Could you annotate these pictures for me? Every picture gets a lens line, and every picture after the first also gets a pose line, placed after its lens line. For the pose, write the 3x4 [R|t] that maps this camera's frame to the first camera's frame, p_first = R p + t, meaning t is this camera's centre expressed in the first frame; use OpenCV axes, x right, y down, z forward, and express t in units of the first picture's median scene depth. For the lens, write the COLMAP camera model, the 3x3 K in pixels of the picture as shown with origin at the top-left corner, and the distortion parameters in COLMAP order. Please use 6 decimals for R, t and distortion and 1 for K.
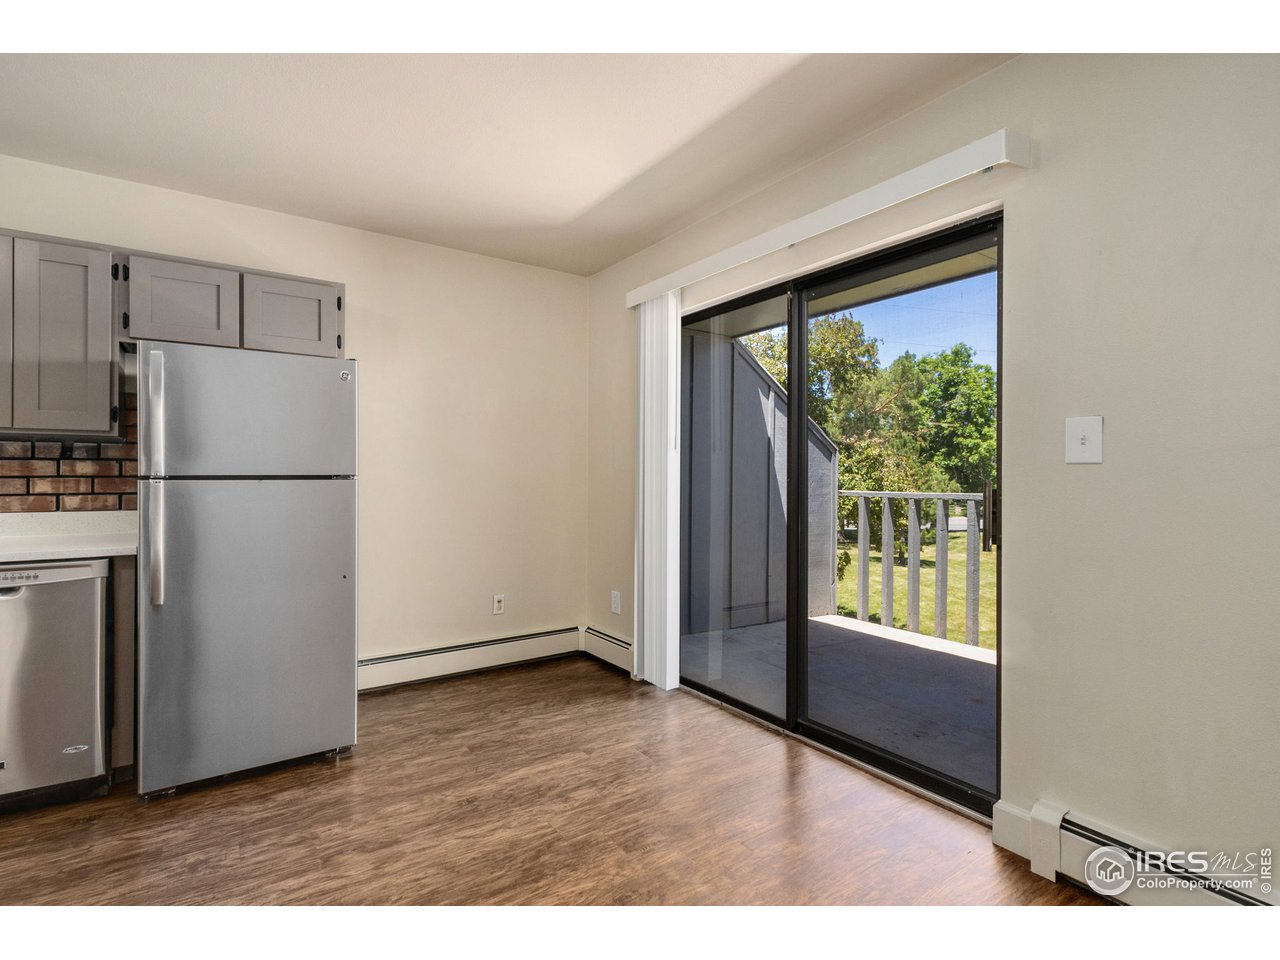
lens RADIAL K [[619.2, 0, 624.1], [0, 619.2, 474.7], [0, 0, 1]] dist [0.001620, -0.000164]
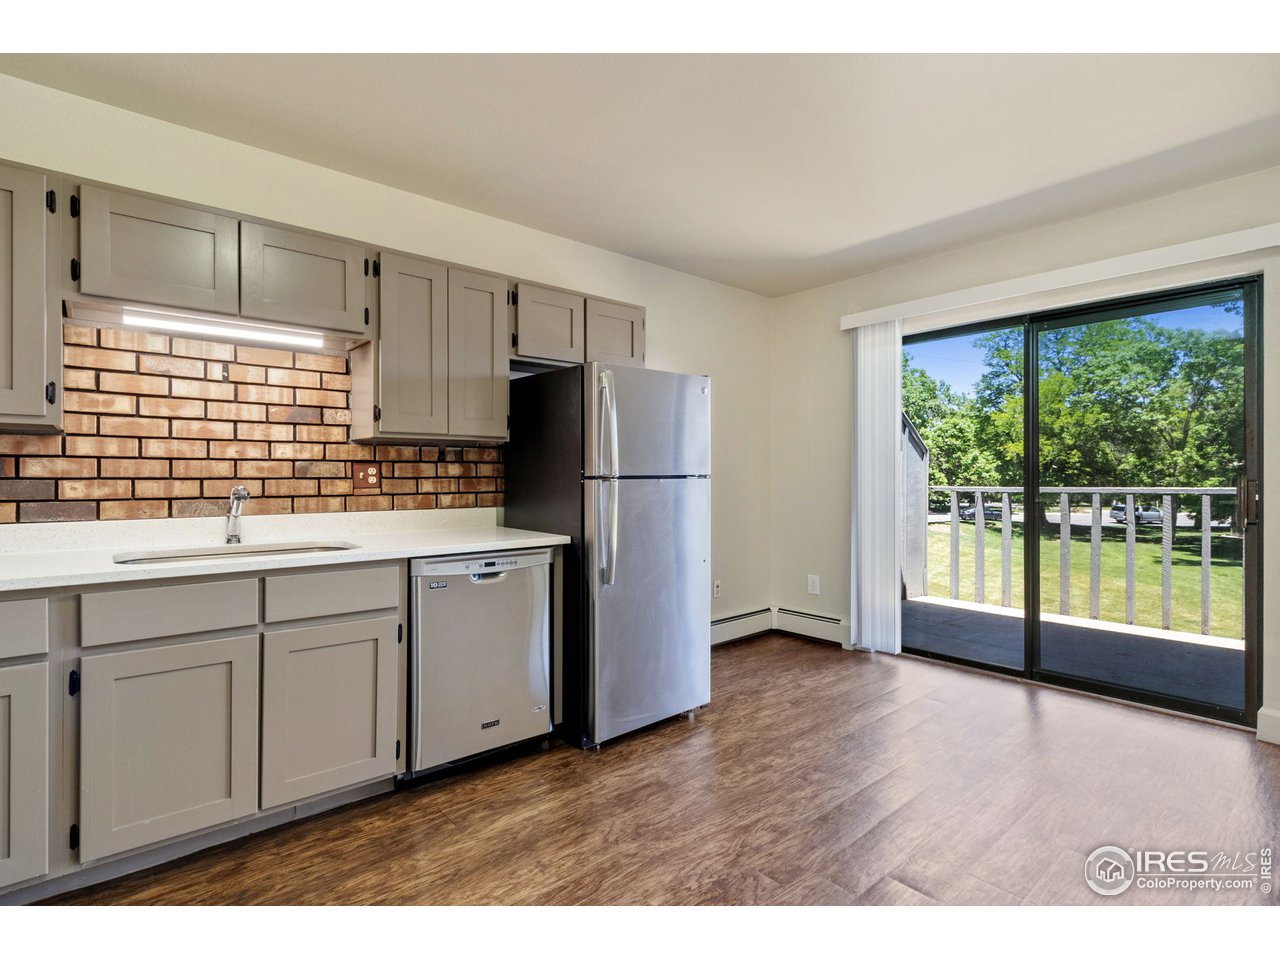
lens RADIAL K [[623.1, 0, 629.3], [0, 623.1, 476.5], [0, 0, 1]] dist [-0.000920, -0.000579]
pose [[0.994225, -0.007921, 0.107020, -0.671513], [0.007682, 0.999967, 0.002645, 0.000593], [-0.107037, -0.001807, 0.994253, -0.153298]]
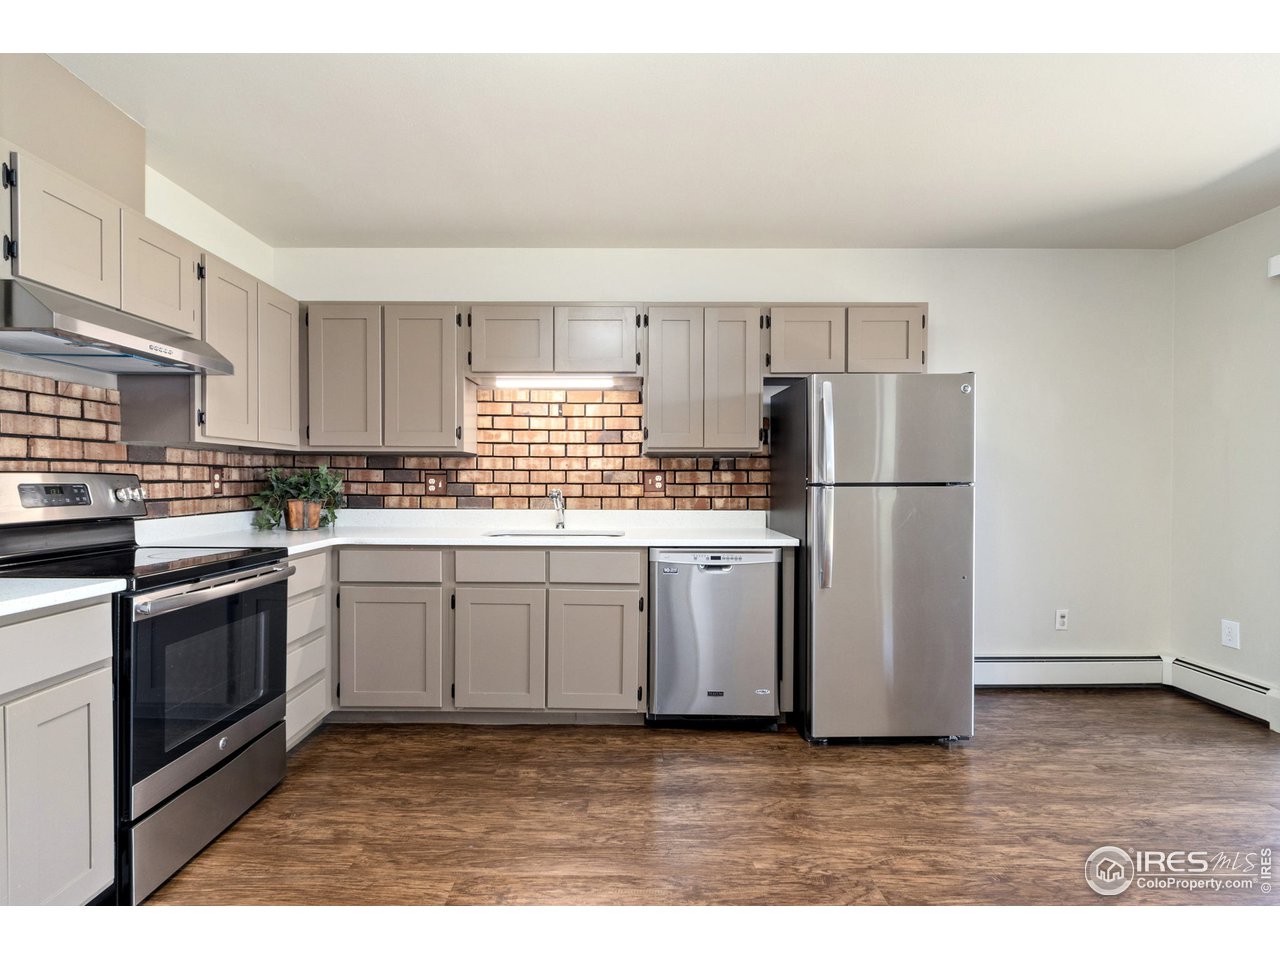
lens RADIAL K [[615.2, 0, 629.3], [0, 615.2, 487.1], [0, 0, 1]] dist [-0.001288, -0.000140]
pose [[0.830202, 0.001590, -0.557461, -0.317598], [0.003588, 0.999960, 0.008195, -0.001153], [0.557452, -0.008804, 0.830163, -0.185597]]
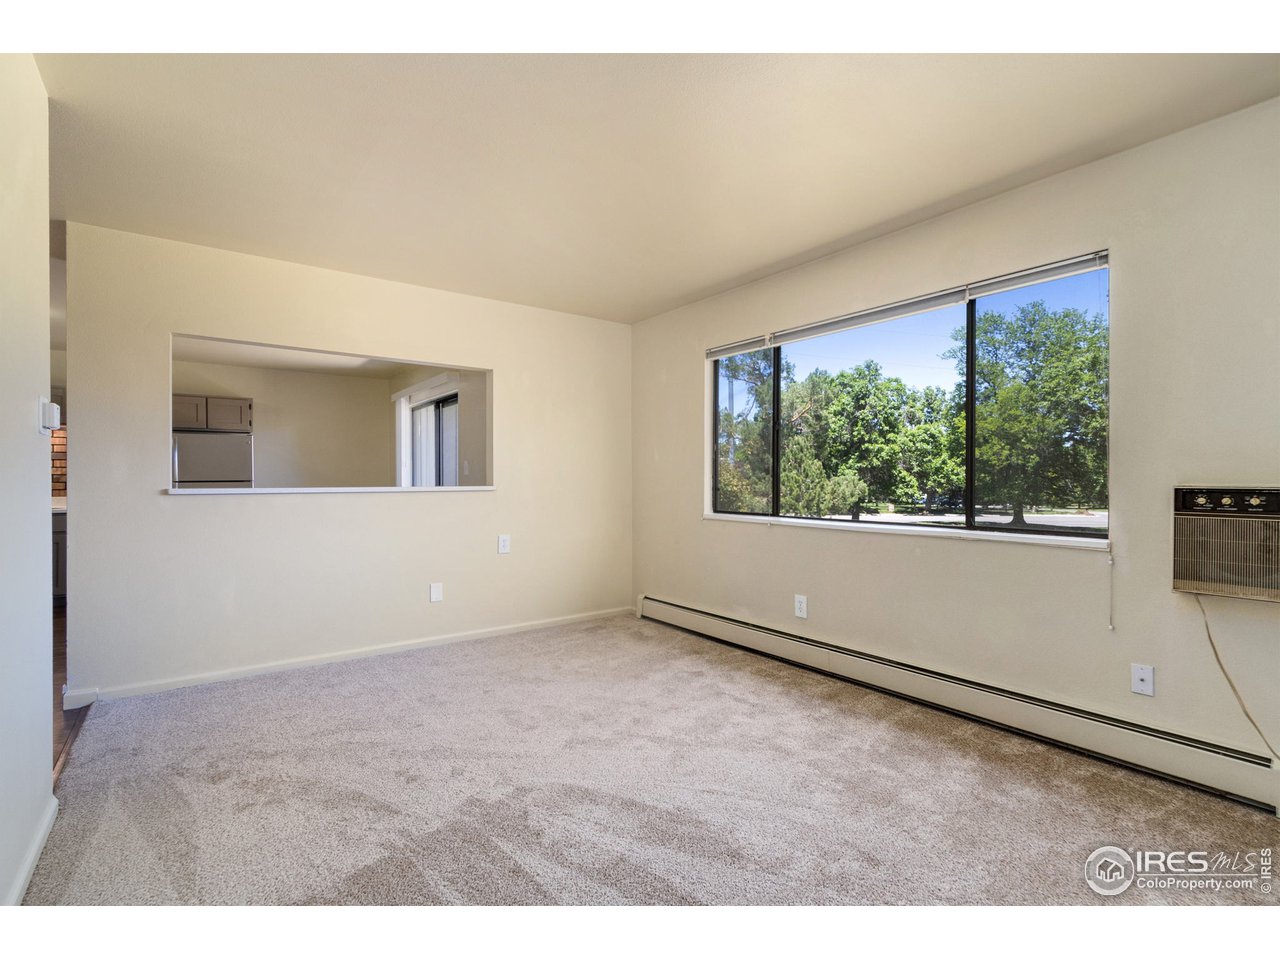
lens RADIAL K [[606.3, 0, 625.6], [0, 606.3, 481.8], [0, 0, 1]] dist [0.001837, 0.000310]
pose [[0.999842, -0.008431, 0.015680, 0.998963], [0.008329, 0.999944, 0.006593, 0.001911], [-0.015735, -0.006461, 0.999855, -1.427164]]
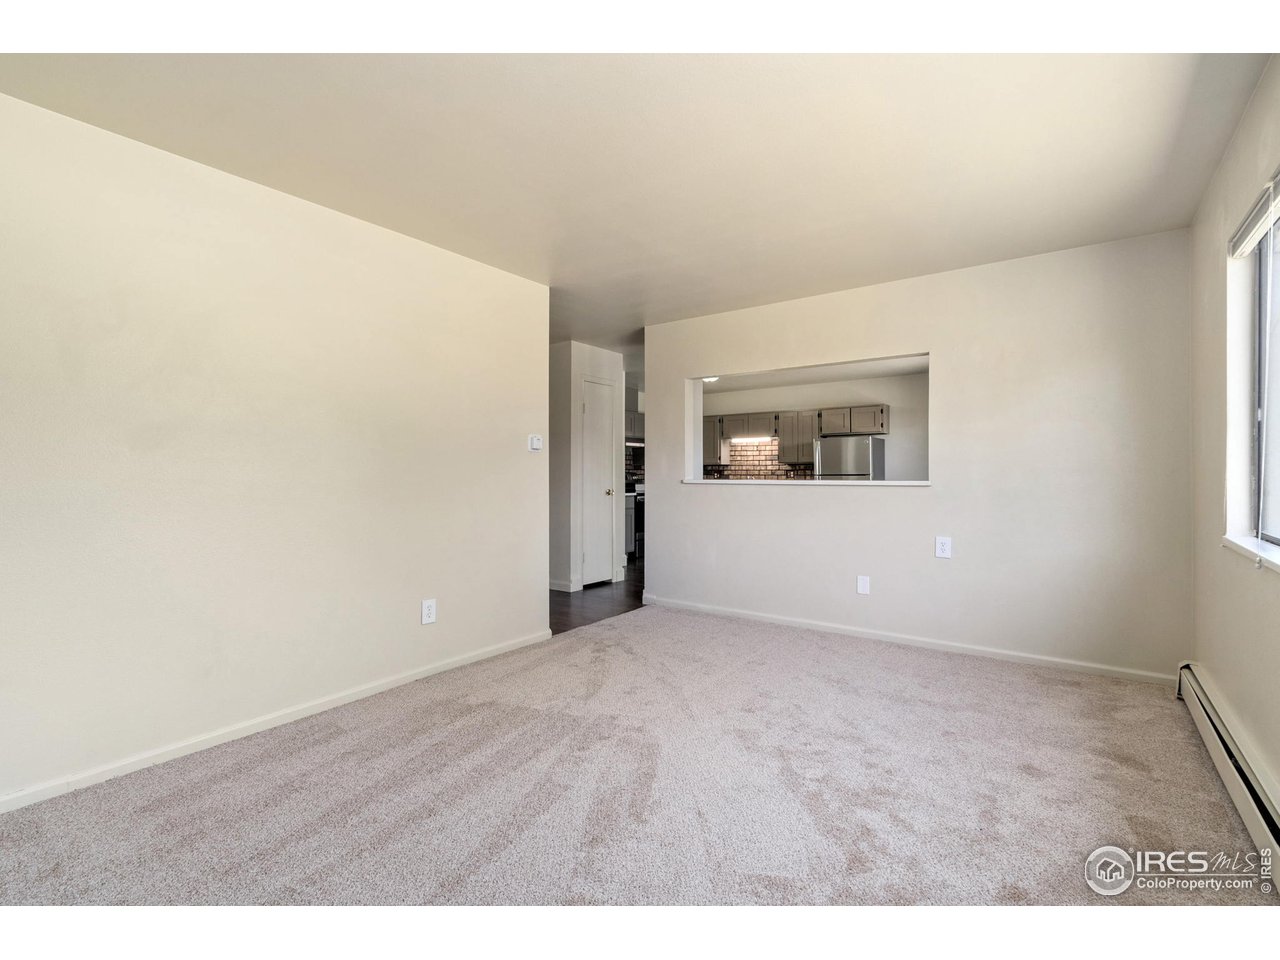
lens RADIAL K [[580.7, 0, 631.2], [0, 580.7, 472.8], [0, 0, 1]] dist [-0.000680, -0.000104]
pose [[0.317991, -0.006505, -0.948072, 1.758351], [0.003308, 0.999978, -0.005752, 0.005249], [0.948088, -0.001307, 0.318005, -0.934687]]
